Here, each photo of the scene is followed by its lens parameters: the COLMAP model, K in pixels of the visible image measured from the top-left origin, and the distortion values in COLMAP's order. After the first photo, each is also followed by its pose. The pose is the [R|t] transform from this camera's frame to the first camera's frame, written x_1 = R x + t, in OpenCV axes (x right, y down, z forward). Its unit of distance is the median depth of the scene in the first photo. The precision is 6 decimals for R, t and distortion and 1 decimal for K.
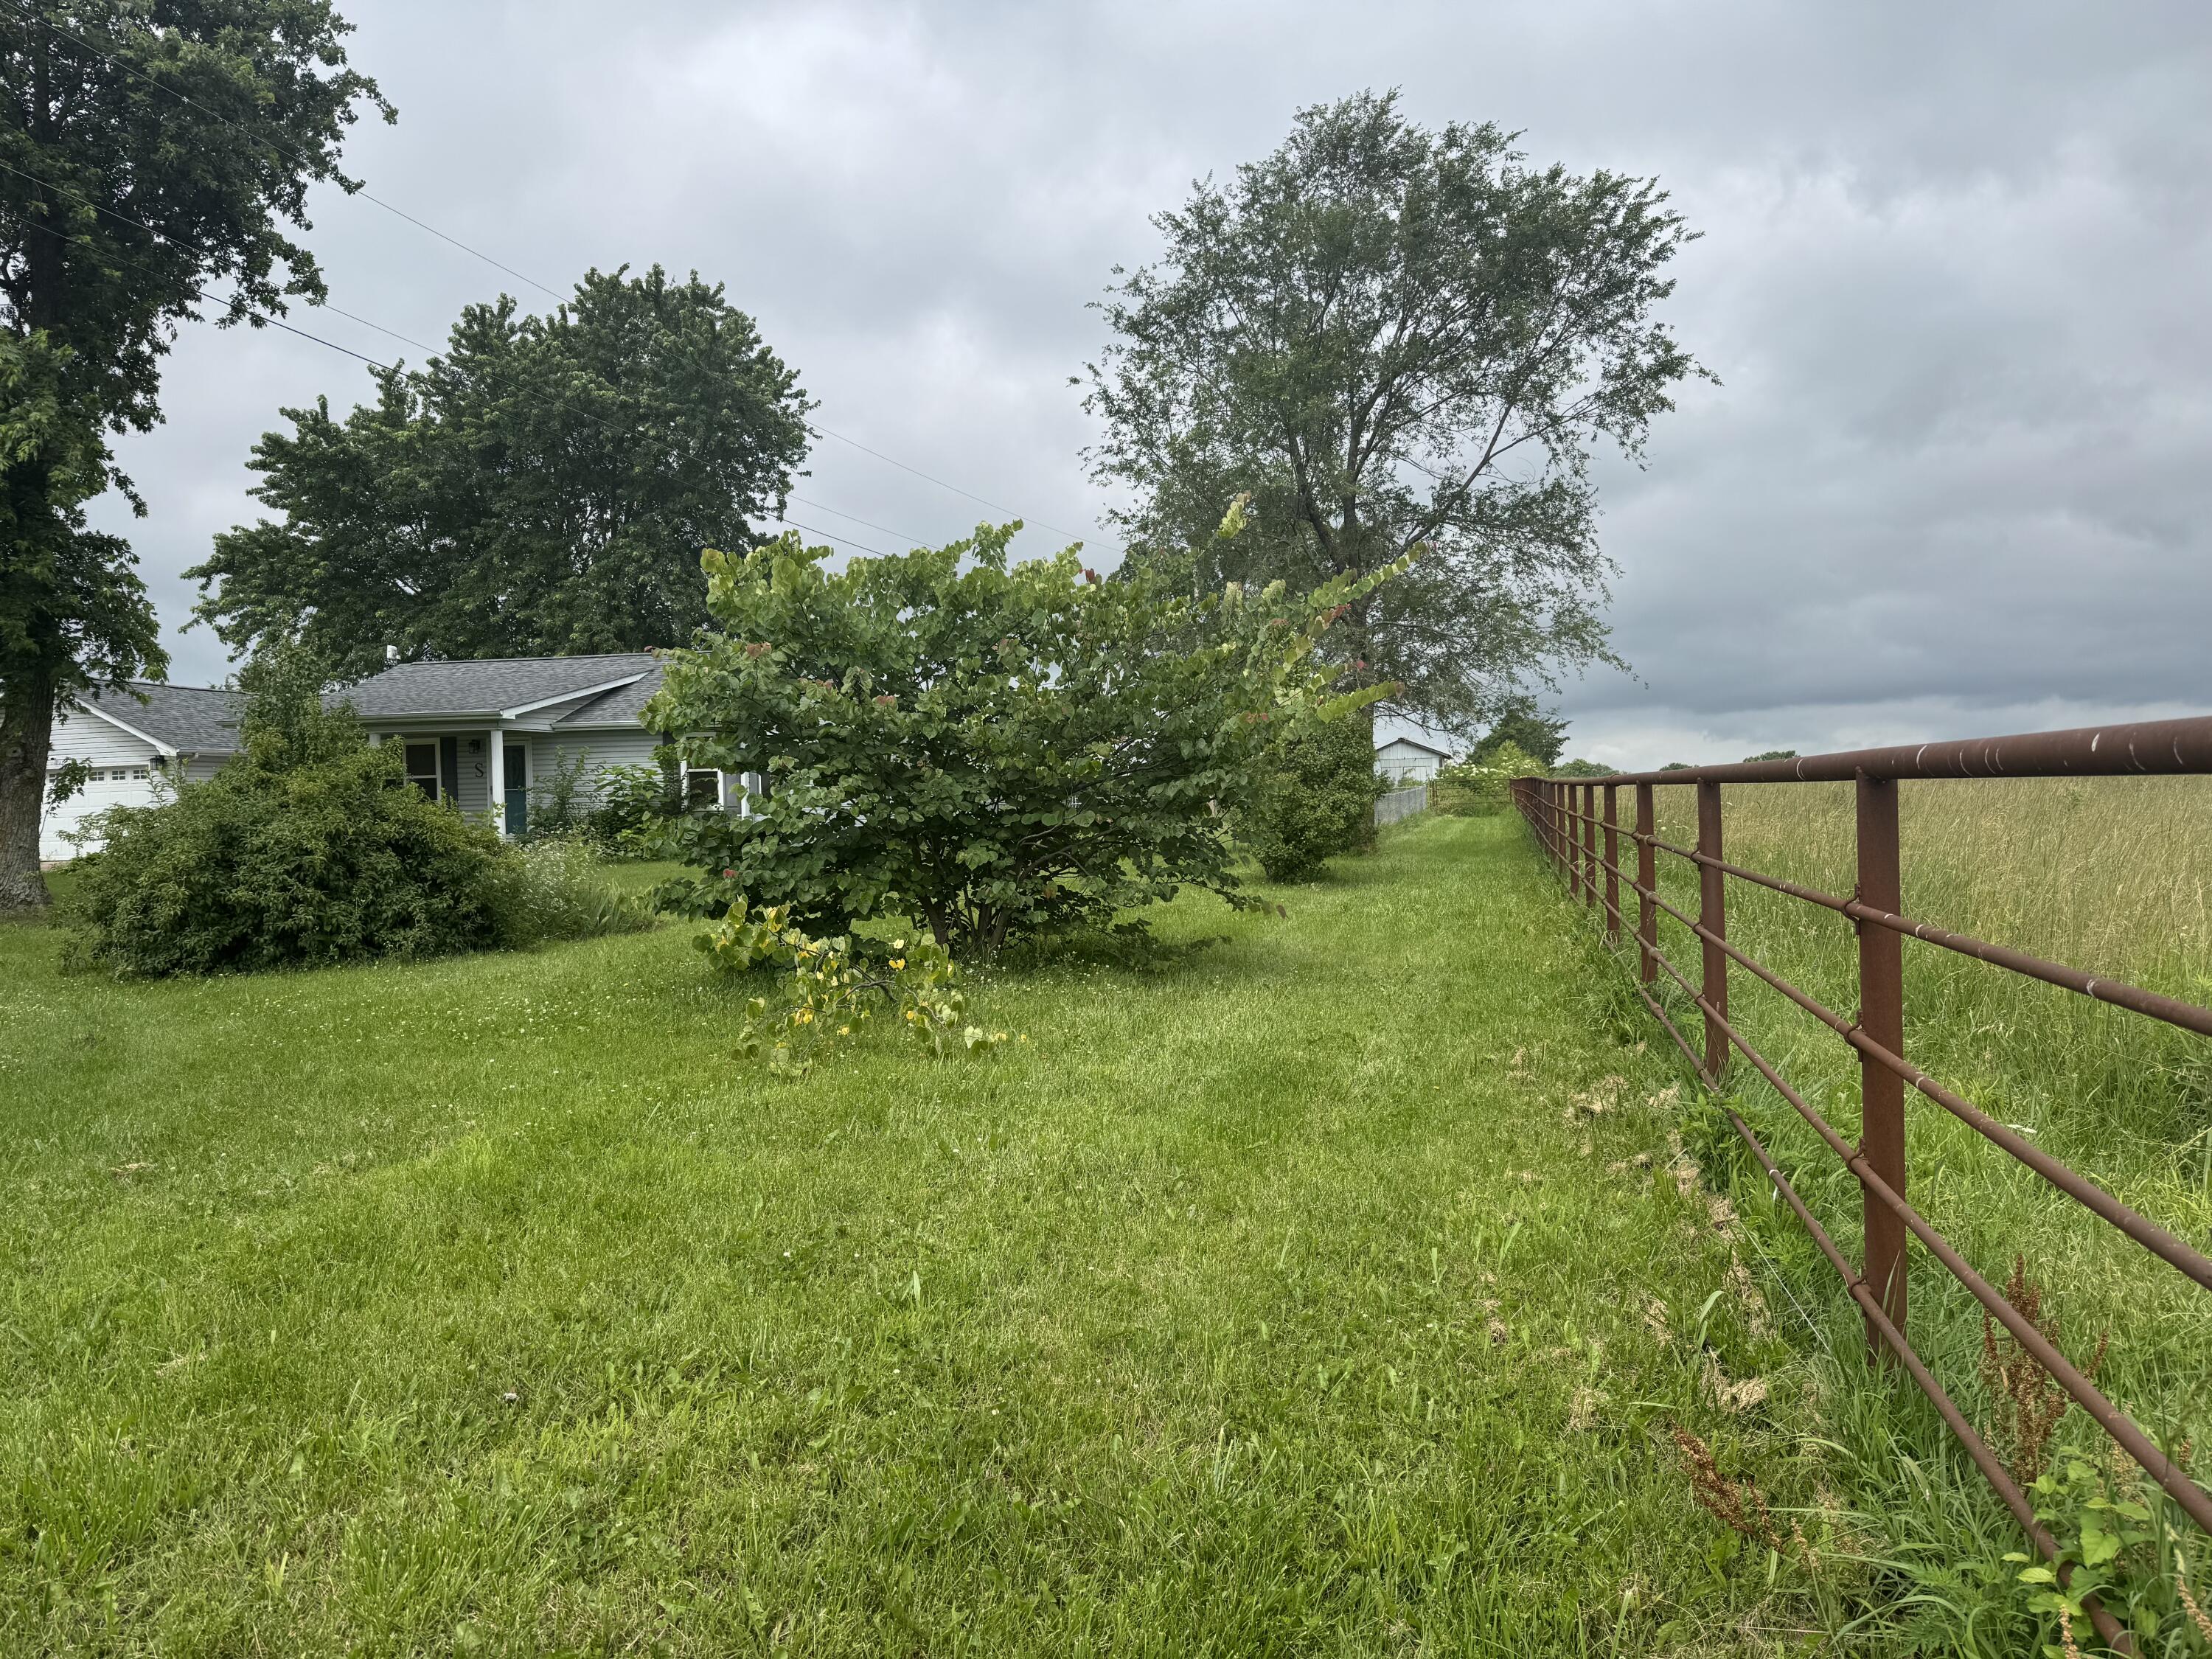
lens RADIAL K [[1554.1, 0, 1104.9], [0, 1554.1, 831.1], [0, 0, 1]] dist [0.011505, 0.003260]
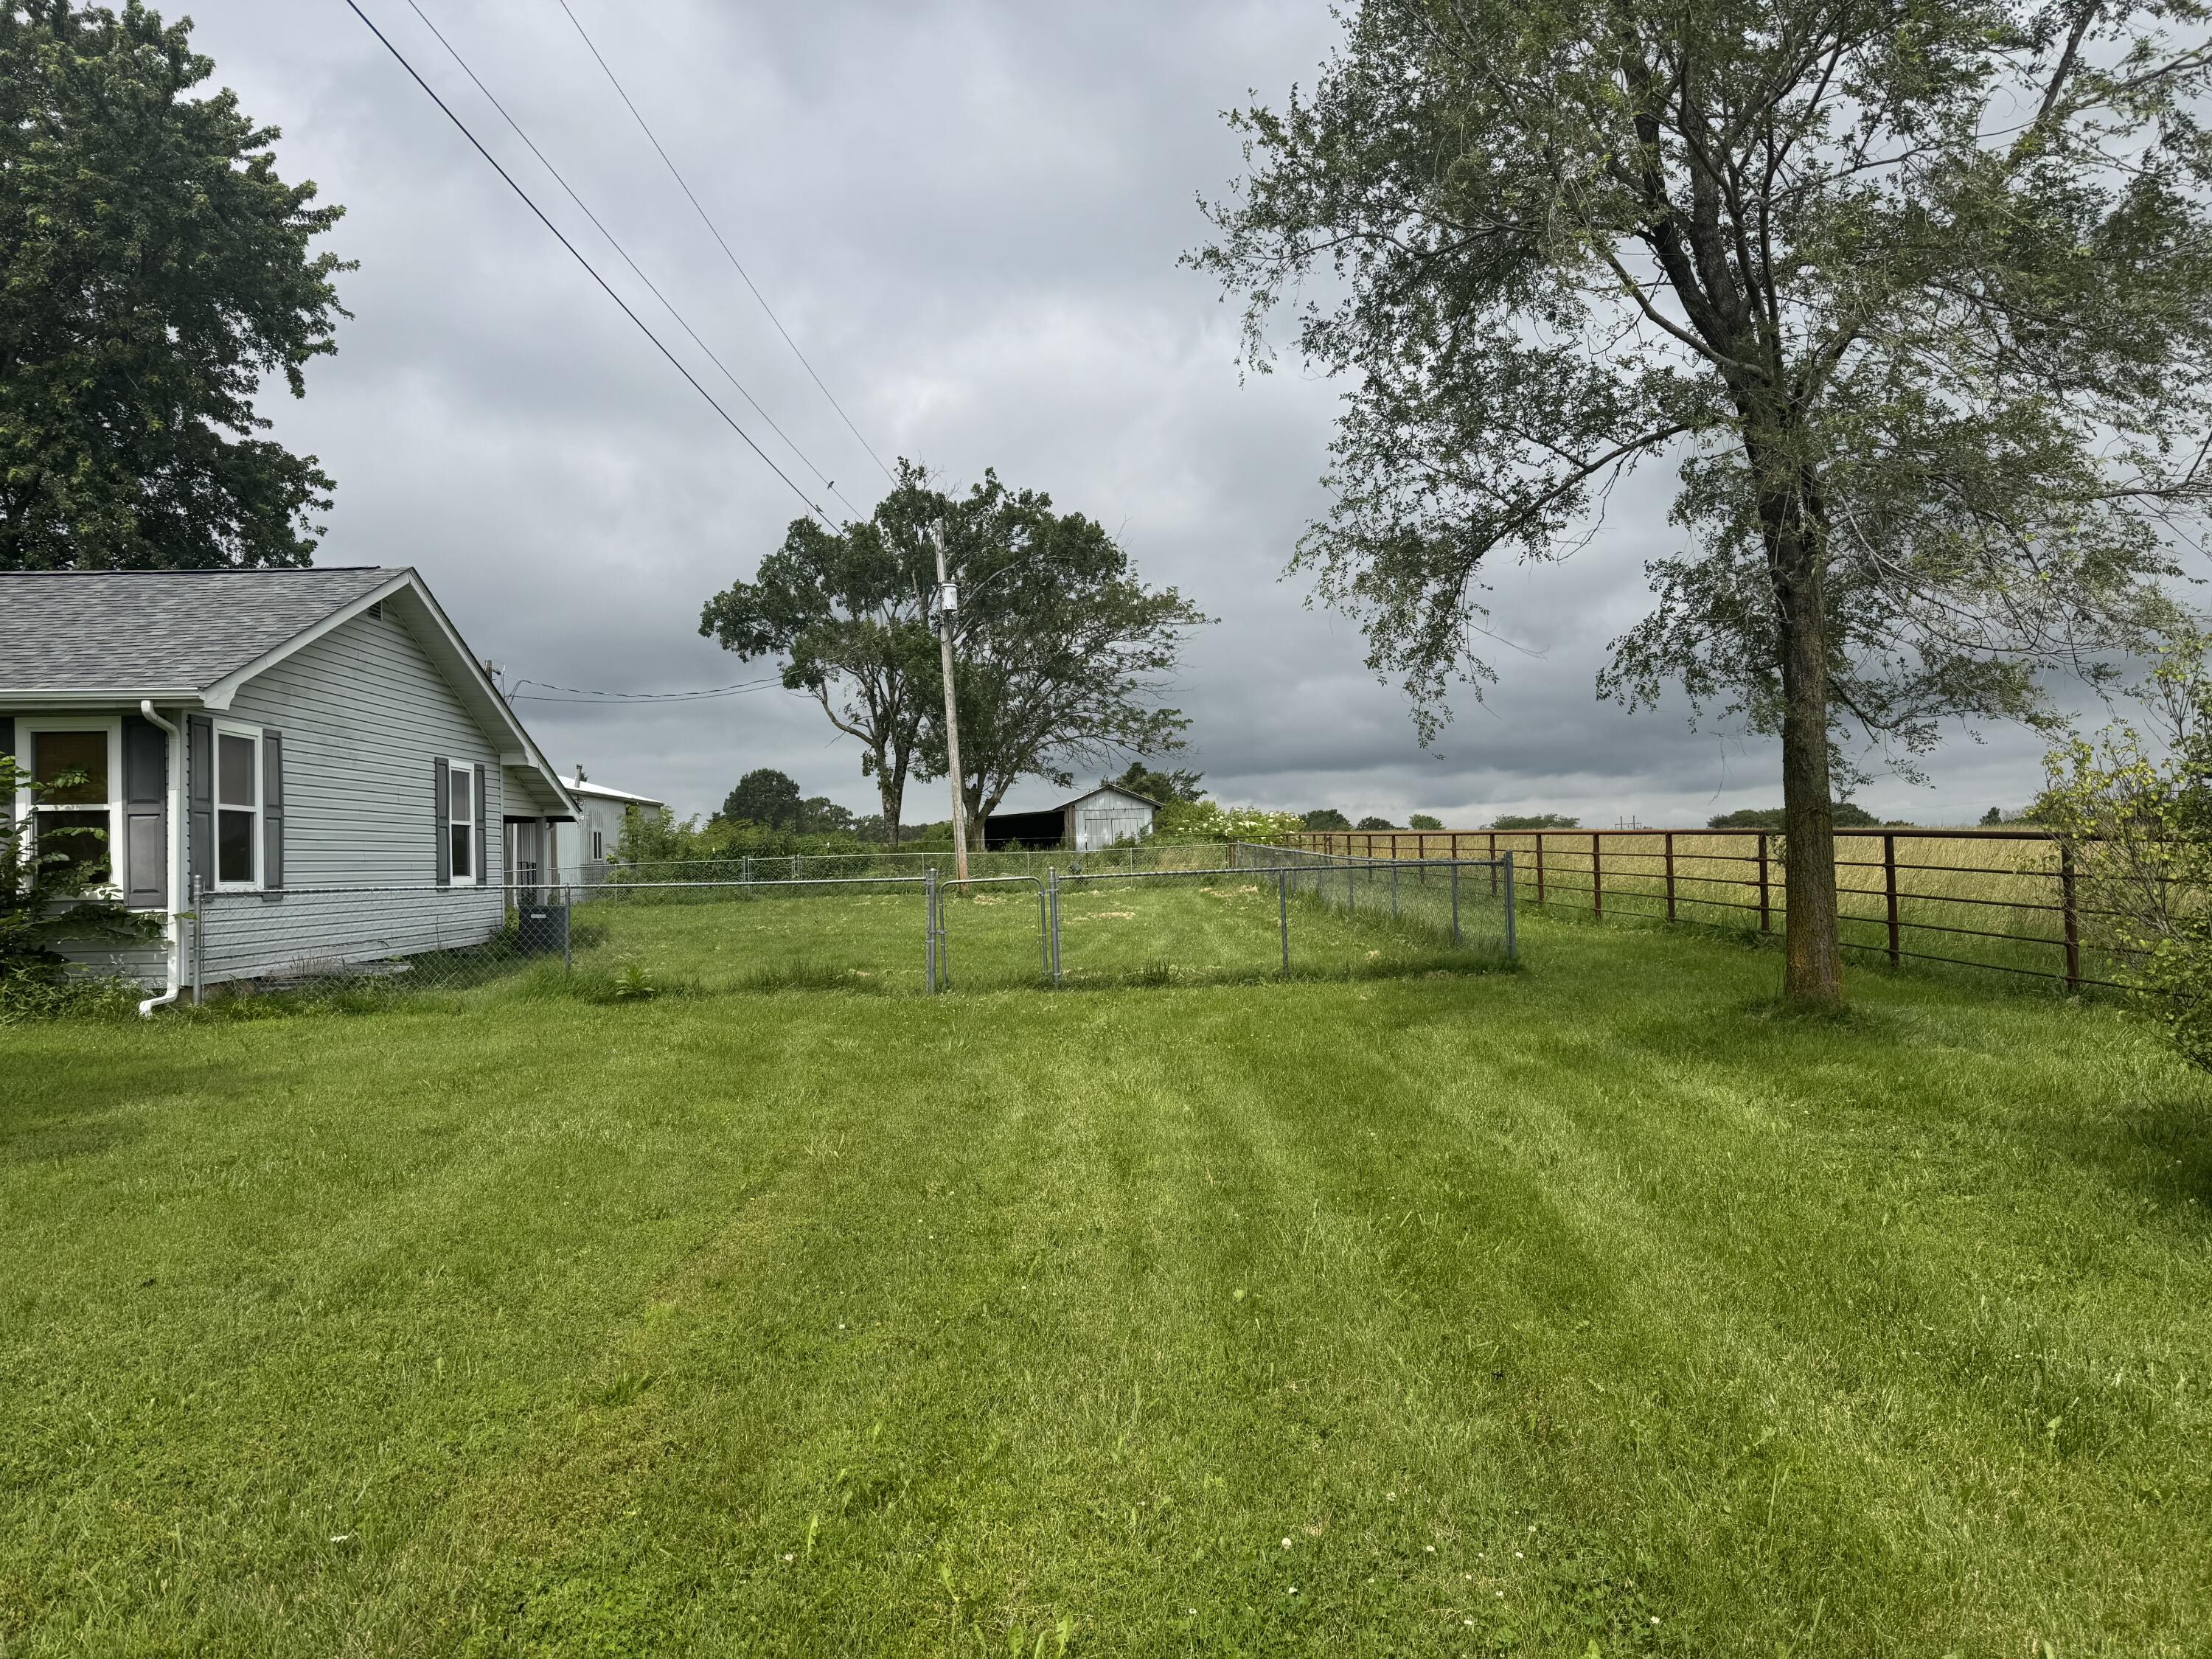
lens RADIAL K [[1554.1, 0, 1111.9], [0, 1554.1, 826.0], [0, 0, 1]] dist [0.011505, 0.003260]
pose [[0.961360, 0.008822, 0.275154, -0.096595], [0.001222, 0.999340, -0.036312, -0.017898], [-0.275293, 0.035245, 0.960714, 0.490853]]
